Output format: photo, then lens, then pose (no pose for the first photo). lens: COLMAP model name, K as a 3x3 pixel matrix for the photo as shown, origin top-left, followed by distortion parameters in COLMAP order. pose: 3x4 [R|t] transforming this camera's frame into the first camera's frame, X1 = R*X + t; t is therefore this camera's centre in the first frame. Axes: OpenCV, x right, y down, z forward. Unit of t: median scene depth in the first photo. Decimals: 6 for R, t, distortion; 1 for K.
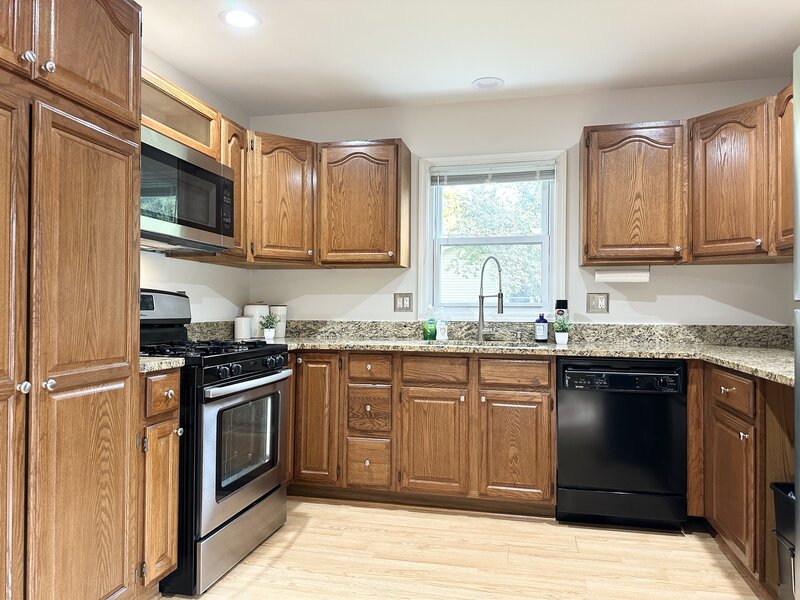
lens RADIAL K [[560.7, 0, 400.0], [0, 560.7, 300.0], [0, 0, 1]] dist [0.106875, -0.178118]
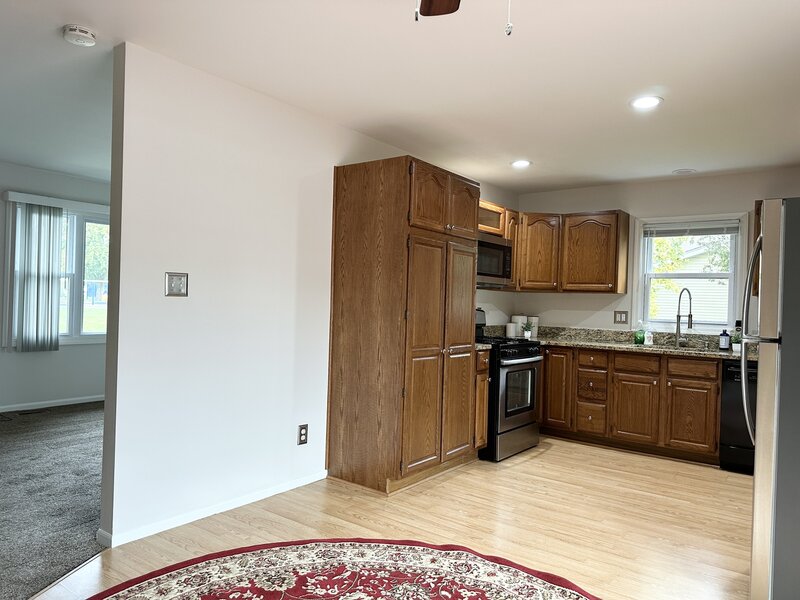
lens RADIAL K [[560.7, 0, 400.0], [0, 560.7, 300.0], [0, 0, 1]] dist [0.106875, -0.178118]
pose [[0.911007, 0.022835, -0.411758, 0.106222], [-0.021739, 0.999737, 0.007346, -0.046743], [0.411817, 0.002259, 0.911264, -0.685795]]
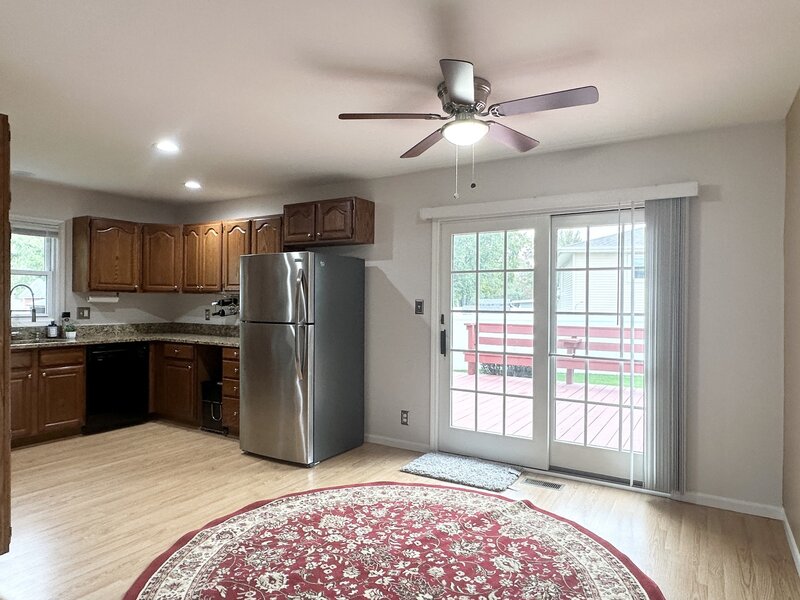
lens RADIAL K [[506.9, 0, 400.0], [0, 506.9, 300.0], [0, 0, 1]] dist [-0.002081, 0.001213]
pose [[0.321474, -0.000247, 0.946918, -0.883397], [-0.020609, 0.999761, 0.007257, -0.072980], [-0.946694, -0.021849, 0.321392, -0.449025]]
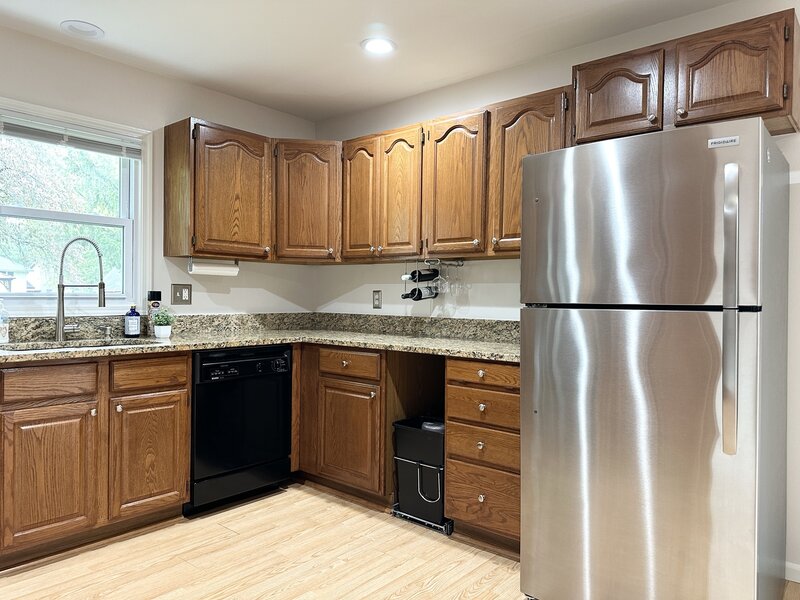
lens RADIAL K [[560.7, 0, 400.0], [0, 560.7, 300.0], [0, 0, 1]] dist [0.106875, -0.178118]
pose [[0.460301, -0.006902, 0.887736, -0.398992], [-0.020368, 0.999624, 0.018333, -0.012078], [-0.887529, -0.026520, 0.459987, 0.217889]]
